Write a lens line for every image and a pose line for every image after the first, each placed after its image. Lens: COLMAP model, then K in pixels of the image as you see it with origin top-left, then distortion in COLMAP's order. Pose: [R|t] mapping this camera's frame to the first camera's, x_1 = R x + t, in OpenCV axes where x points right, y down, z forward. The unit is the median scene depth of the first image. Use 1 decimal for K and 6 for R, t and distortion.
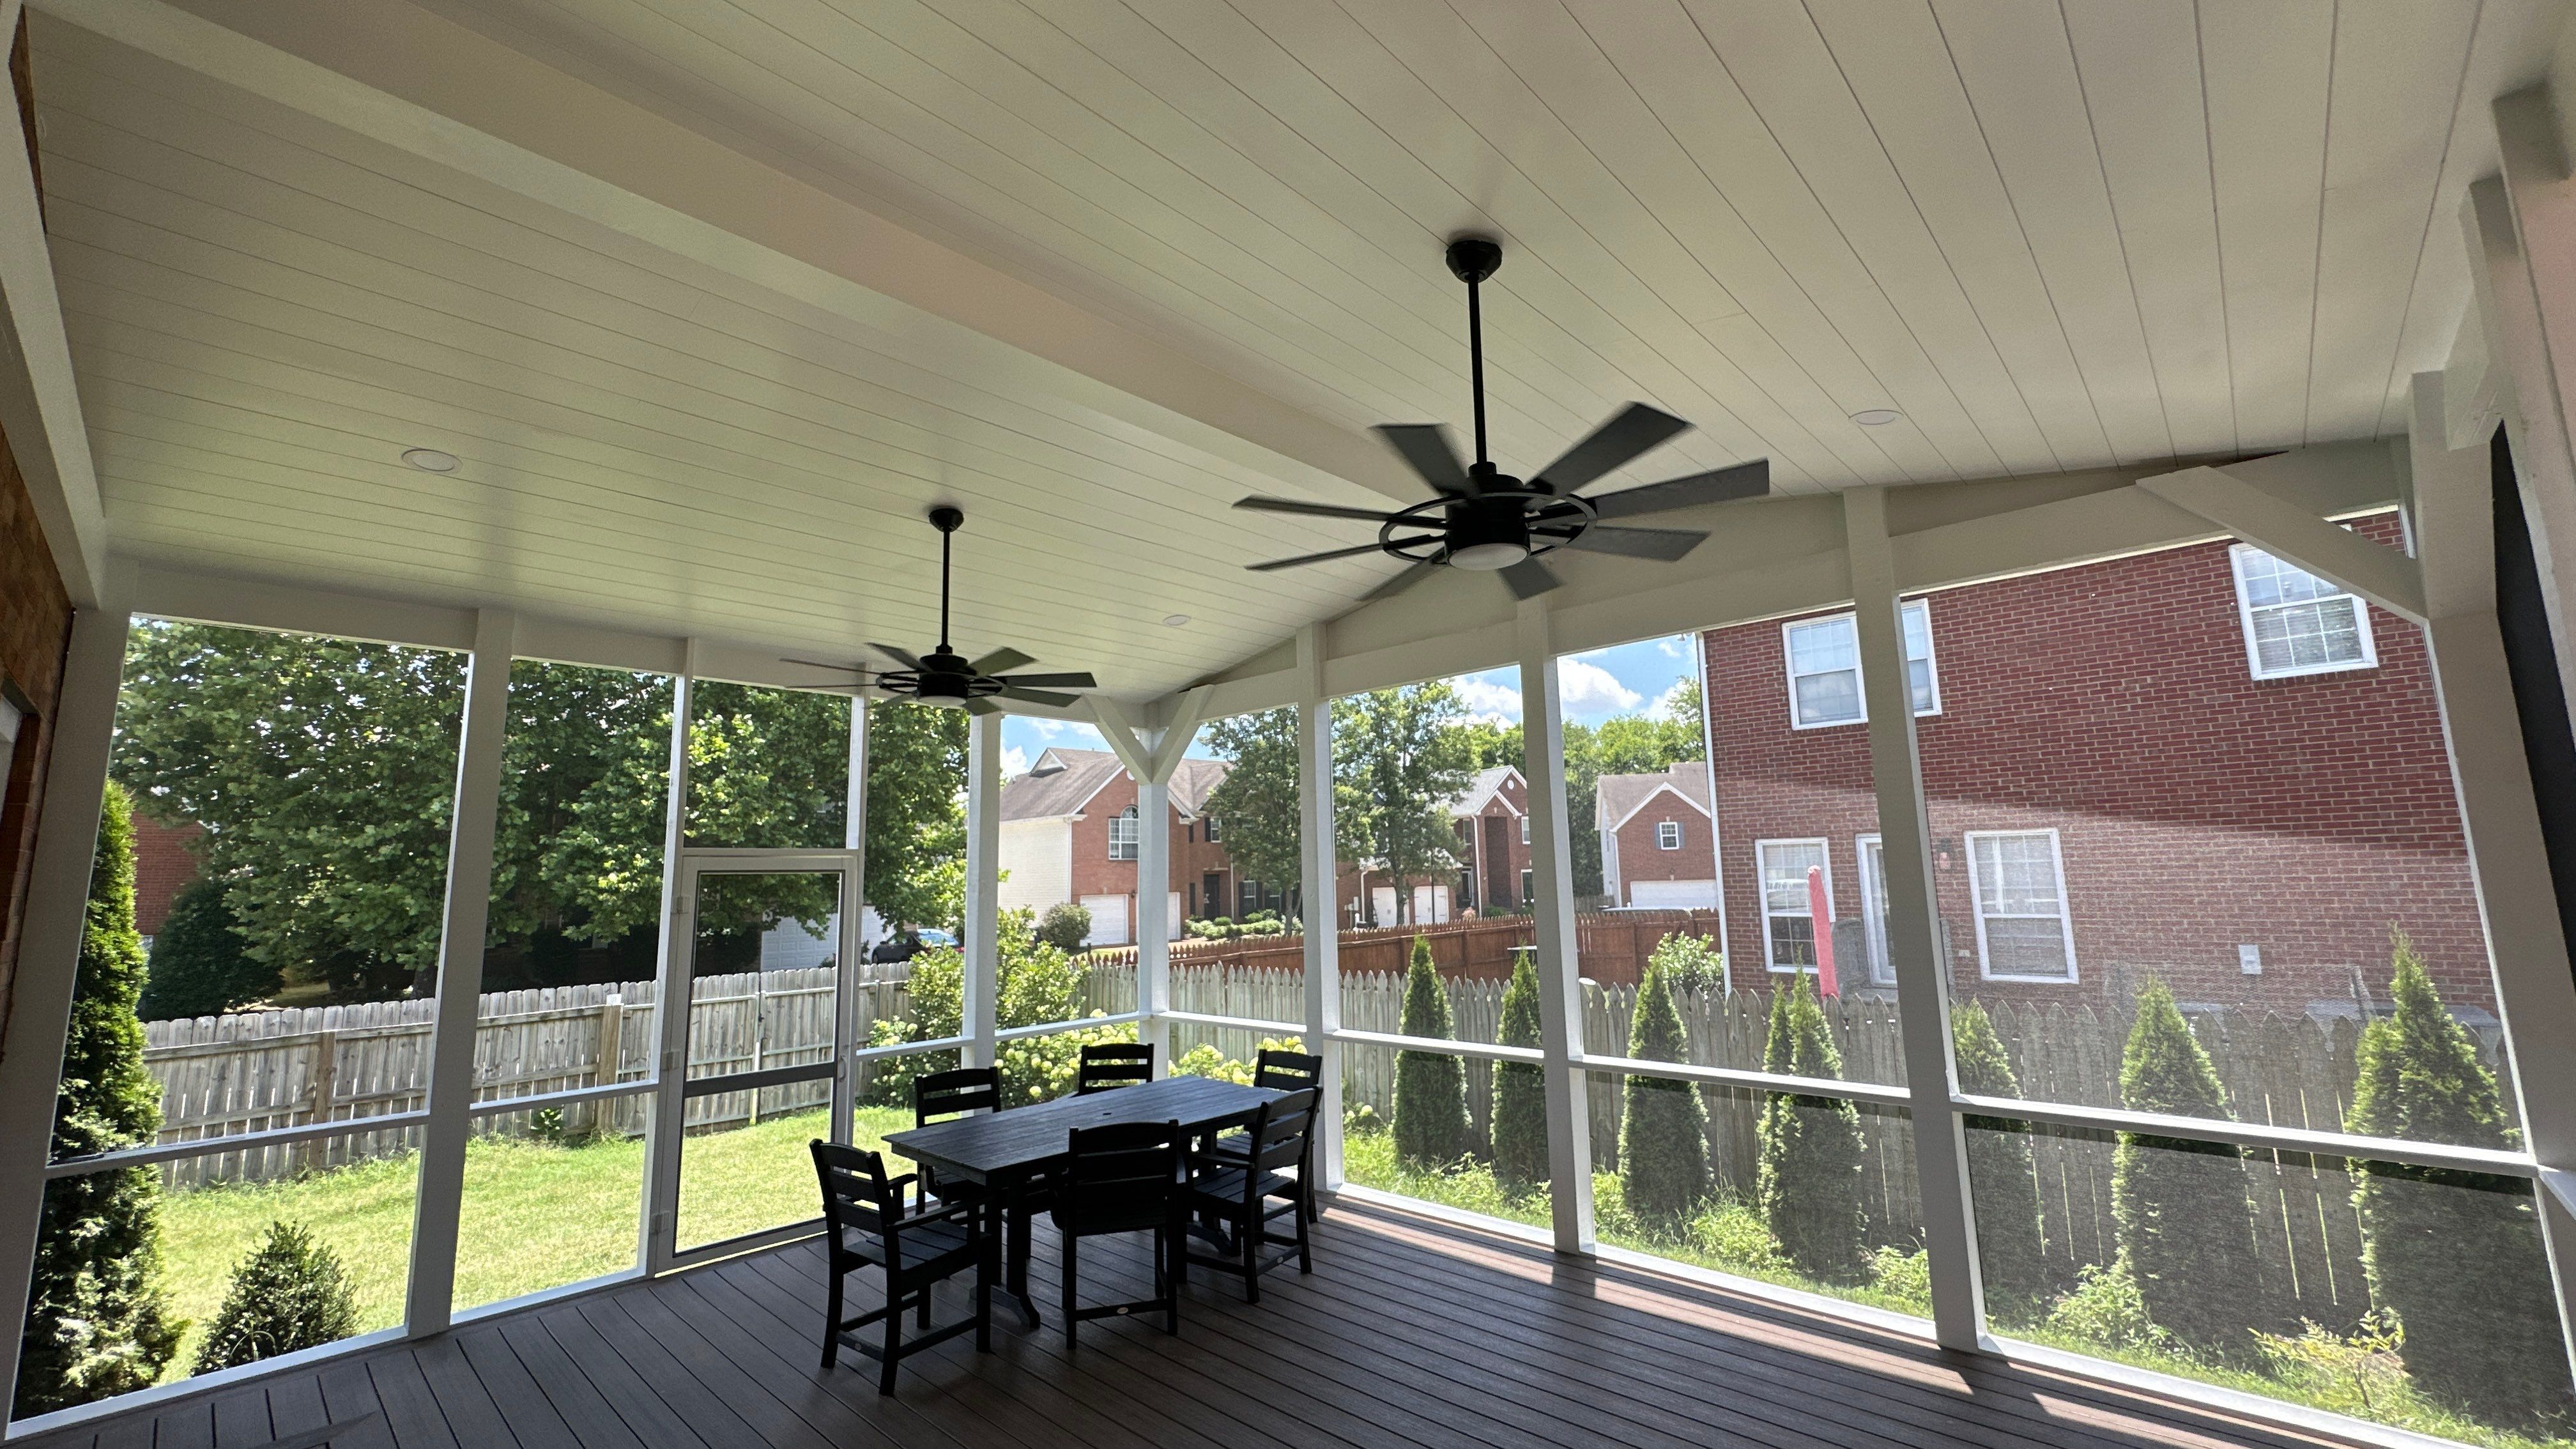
lens RADIAL K [[1036.7, 0, 1279.9], [0, 1036.7, 721.8], [0, 0, 1]] dist [-0.001502, 0.001379]
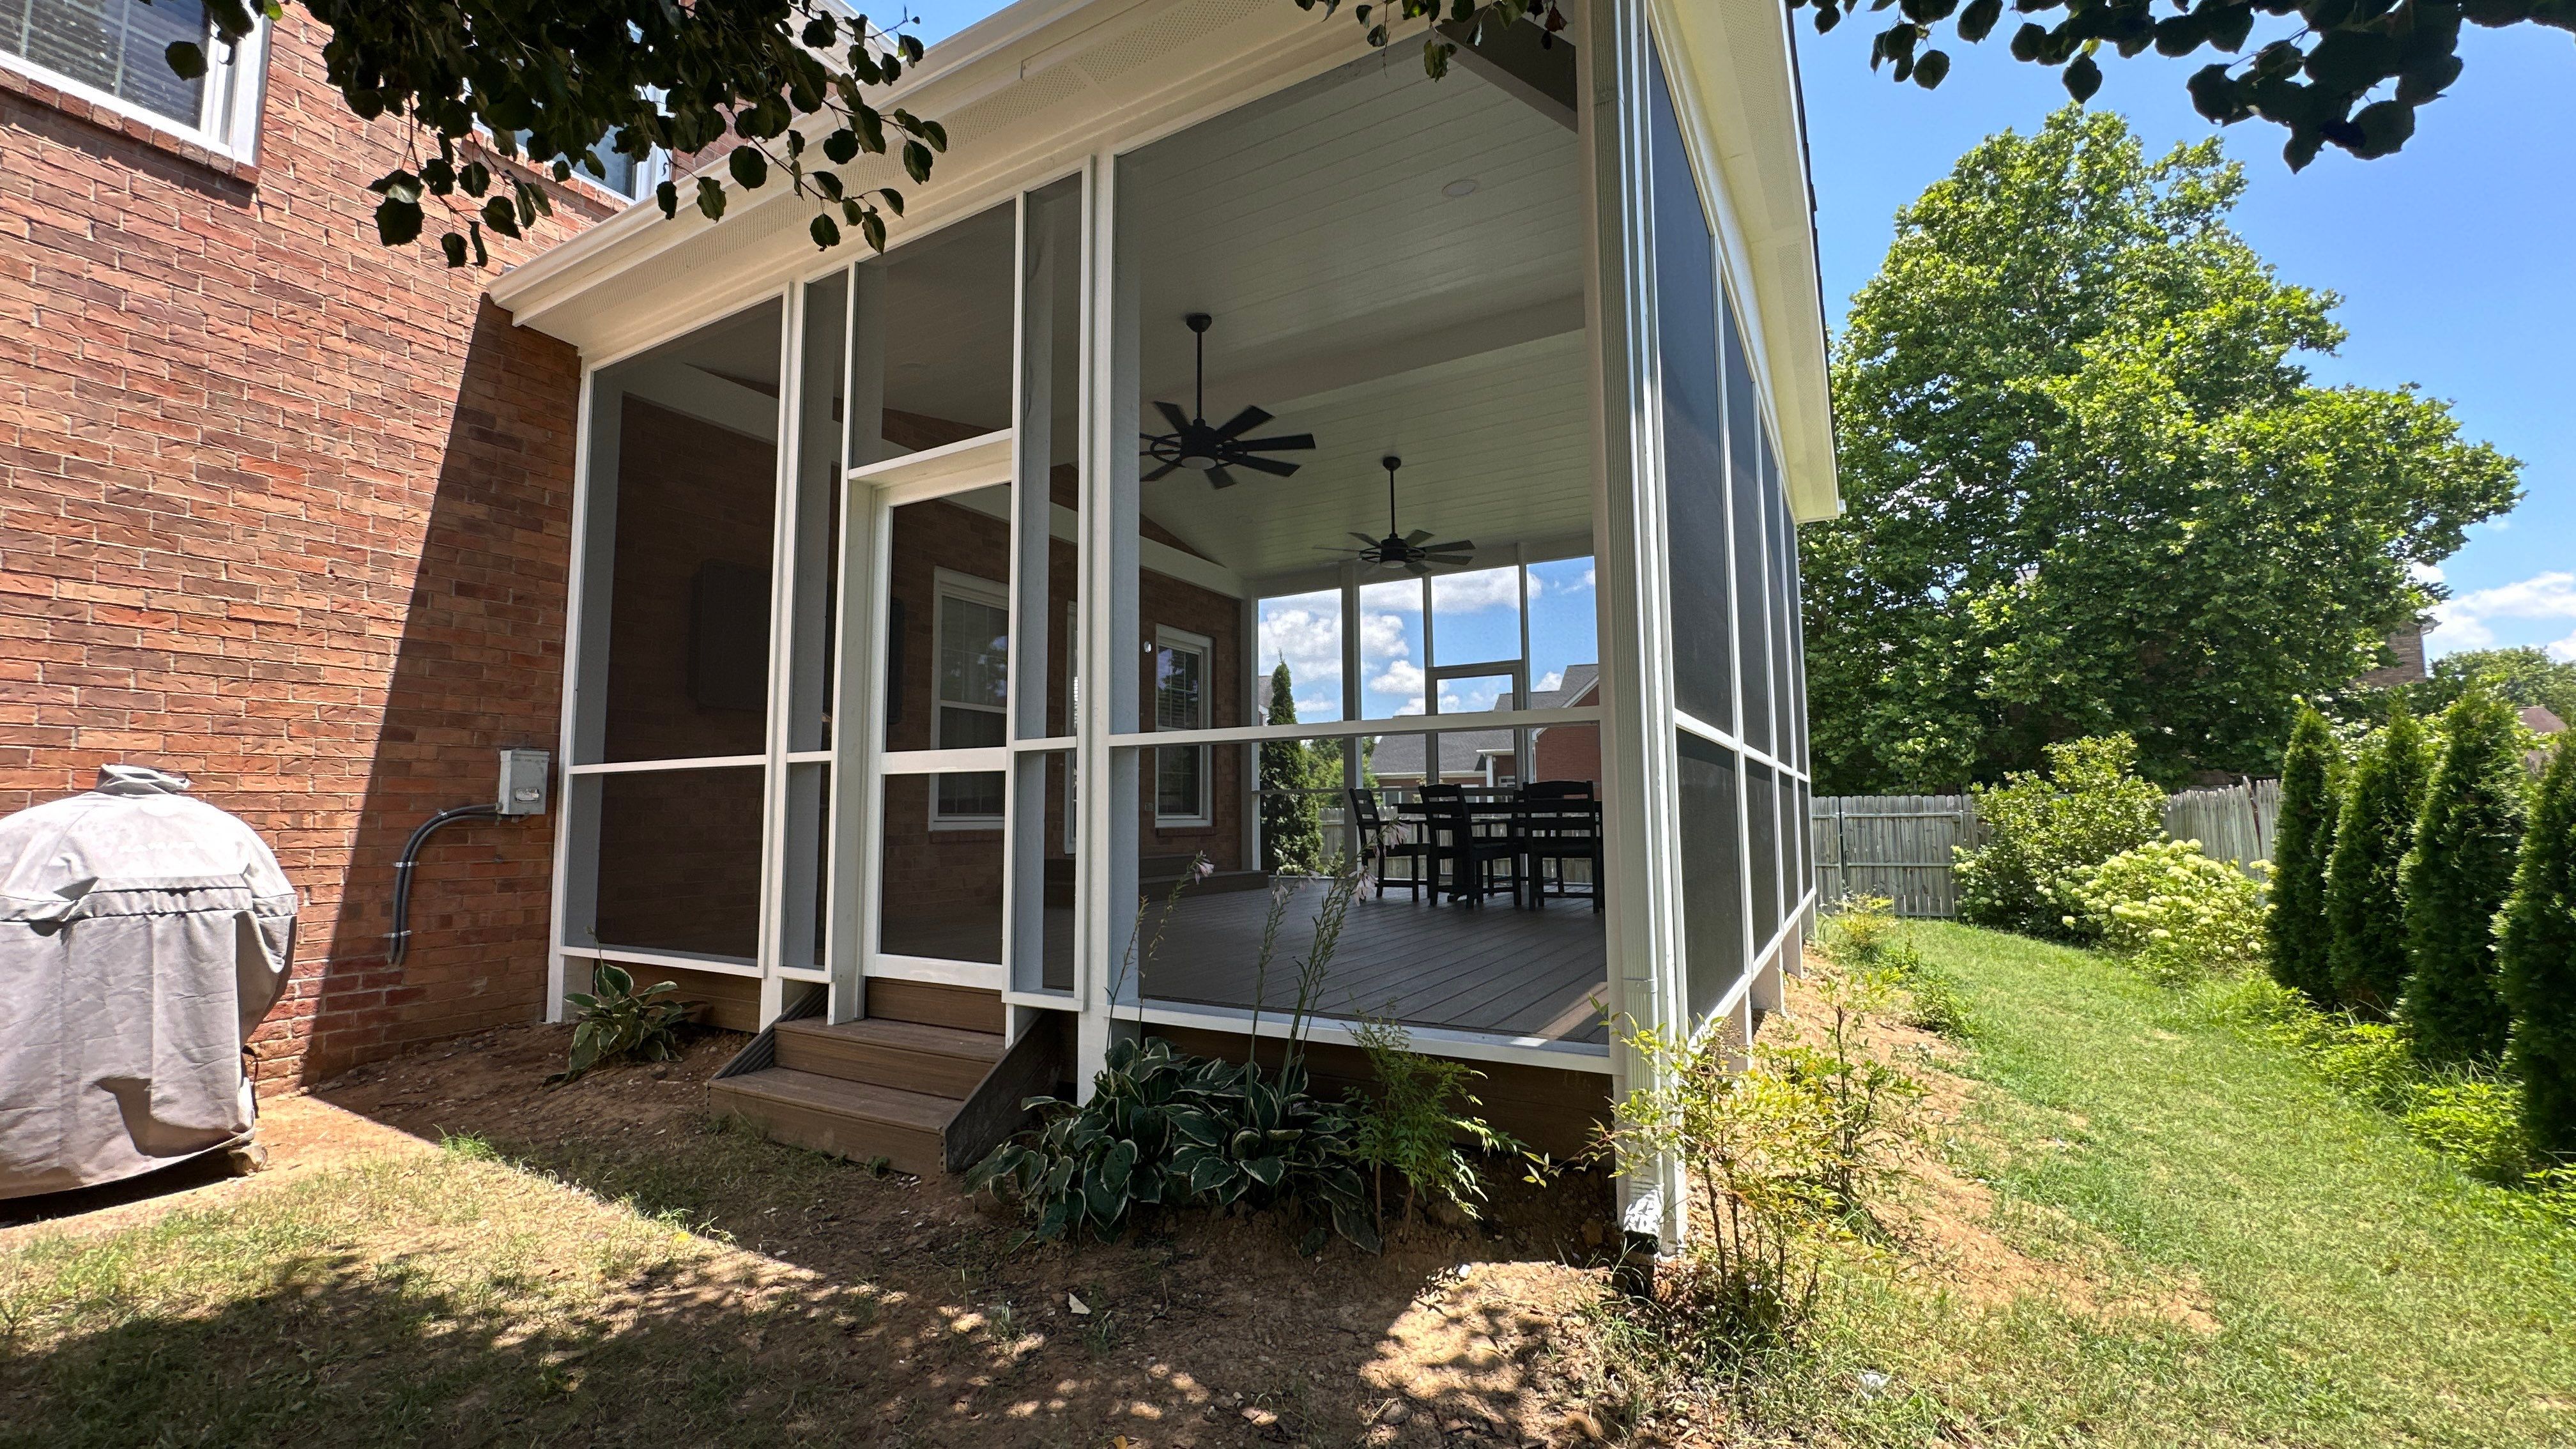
lens RADIAL K [[1036.7, 0, 1297.7], [0, 1036.7, 715.2], [0, 0, 1]] dist [-0.001502, 0.001379]
pose [[0.219050, -0.077568, -0.972625, 1.251290], [0.147826, 0.987966, -0.045499, 0.274529], [0.964450, -0.133813, 0.227881, 0.362742]]
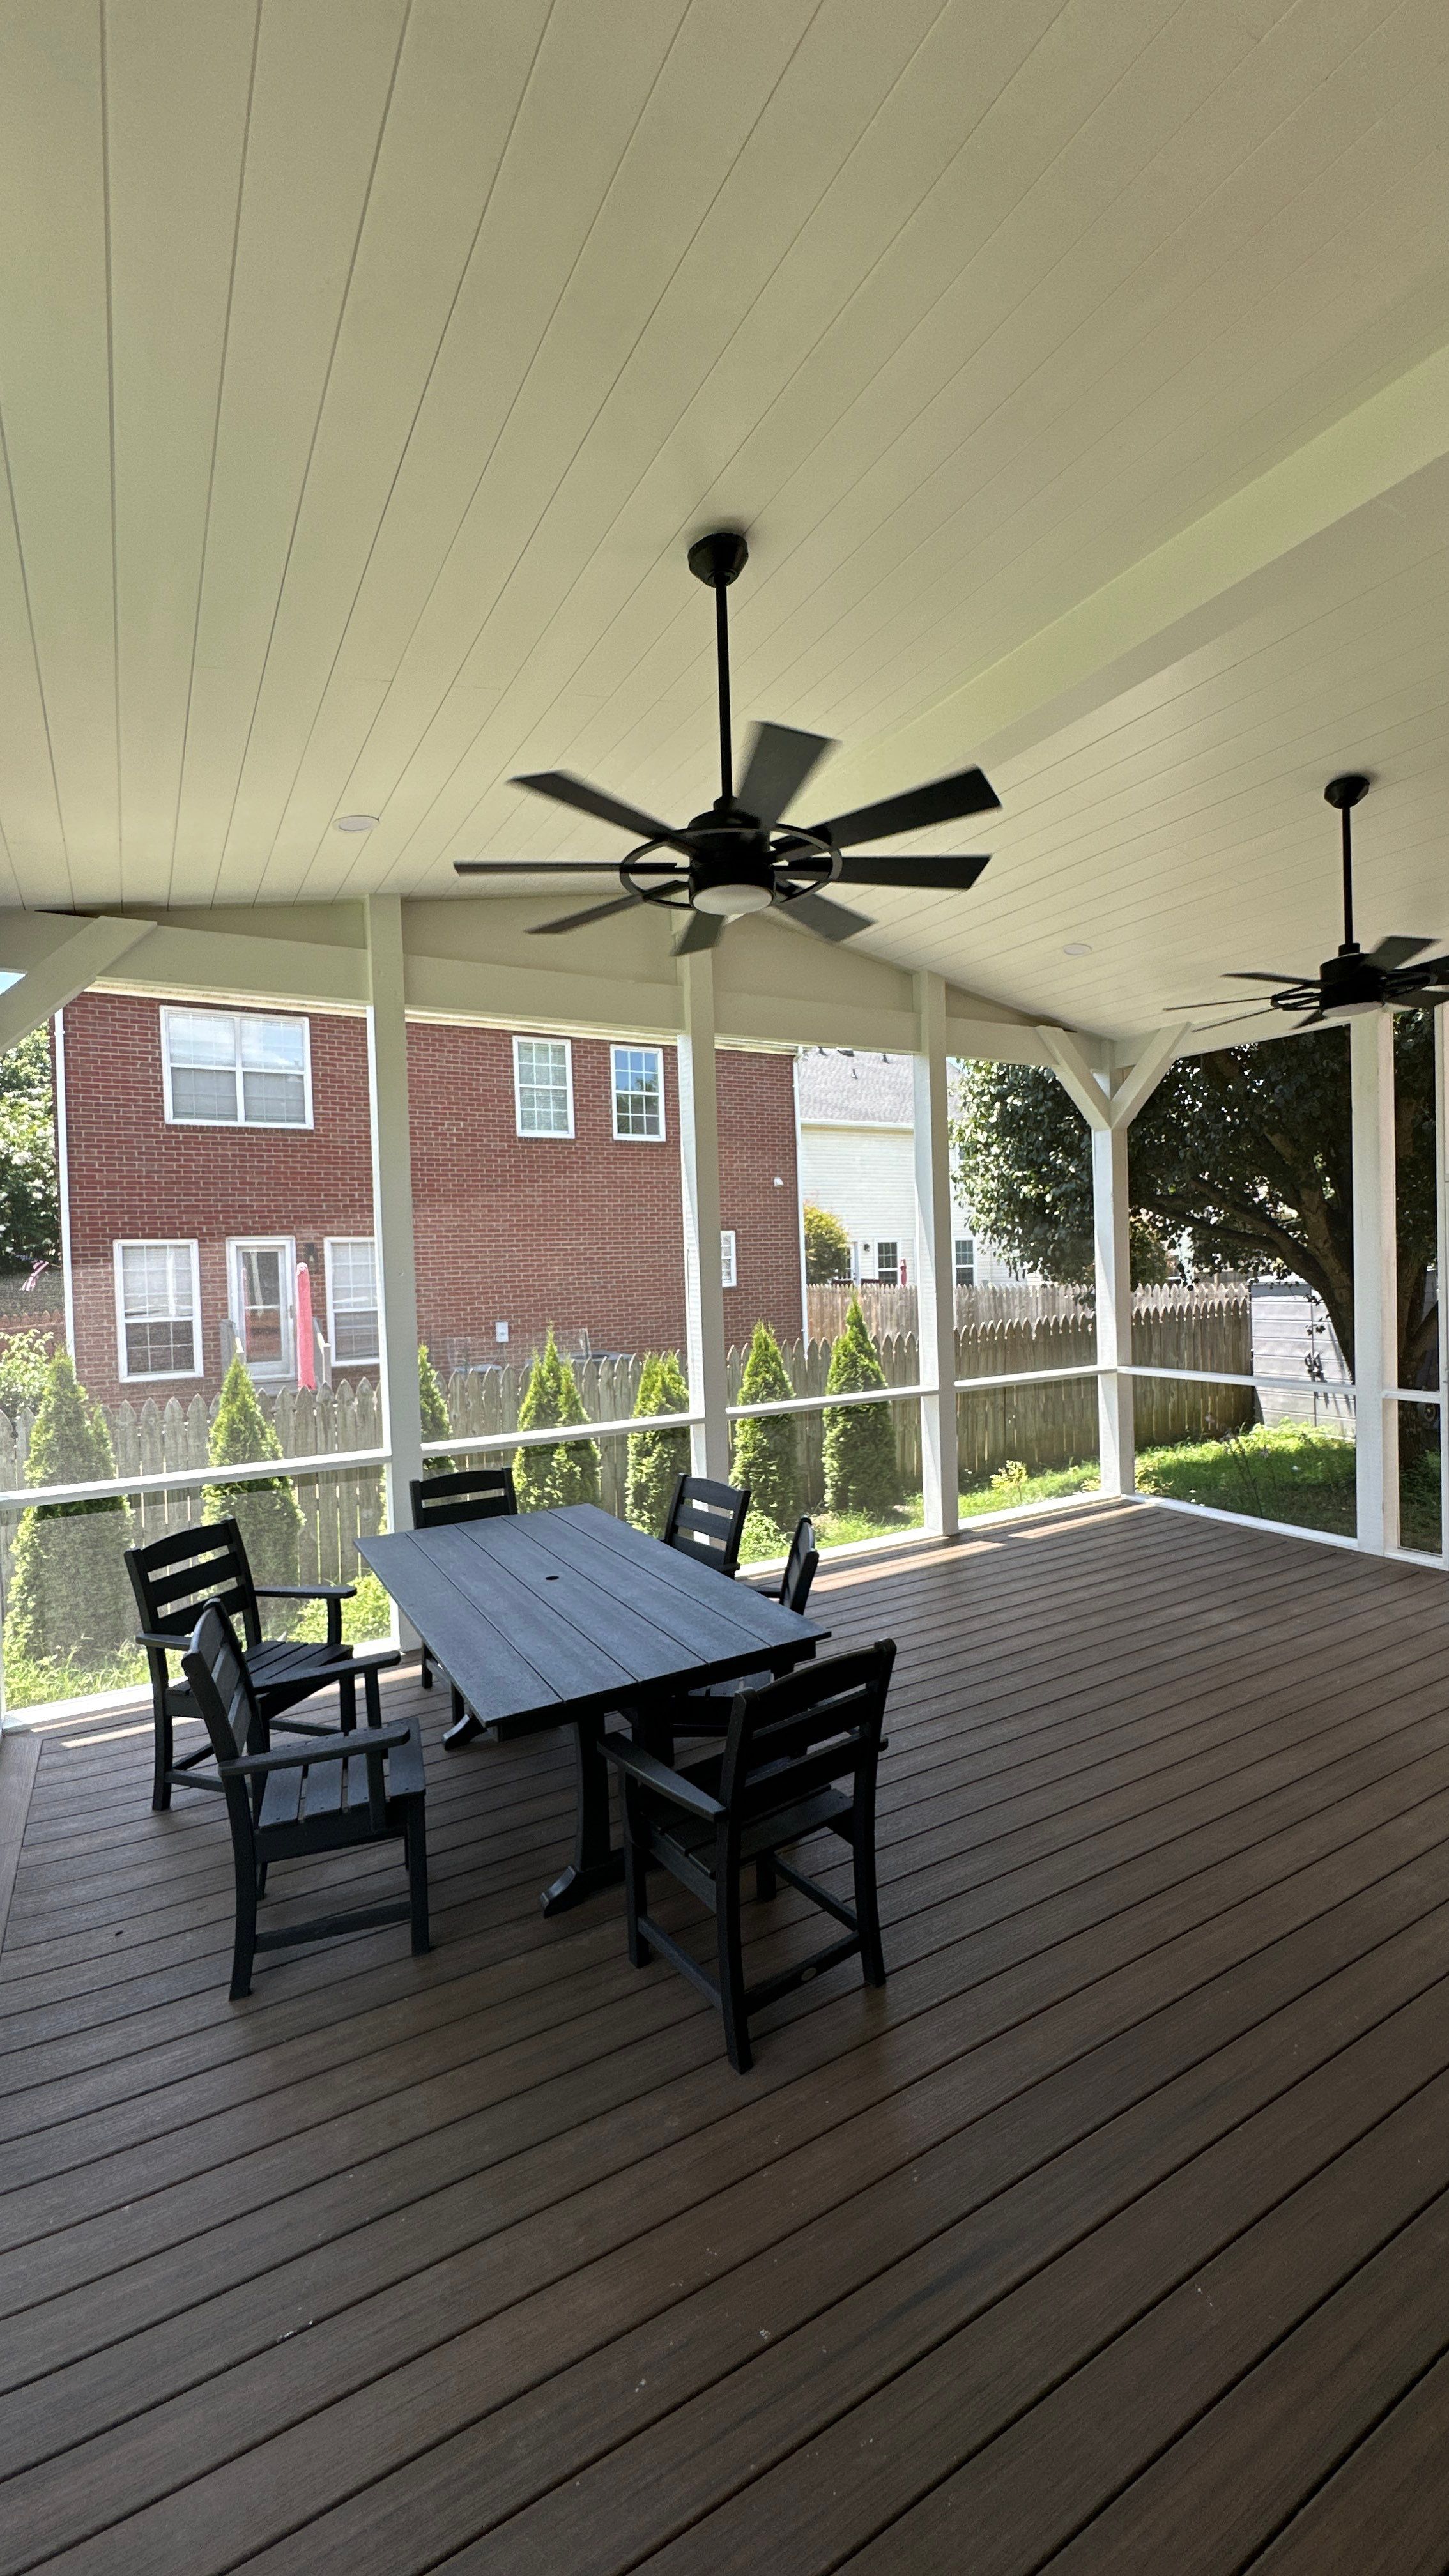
lens RADIAL K [[1036.7, 0, 726.9], [0, 1036.7, 1285.7], [0, 0, 1]] dist [-0.001502, 0.001379]
pose [[0.276705, -0.009818, 0.960905, -0.645033], [-0.121526, 0.991562, 0.045127, 0.120975], [-0.953240, -0.129262, 0.273177, 0.606747]]
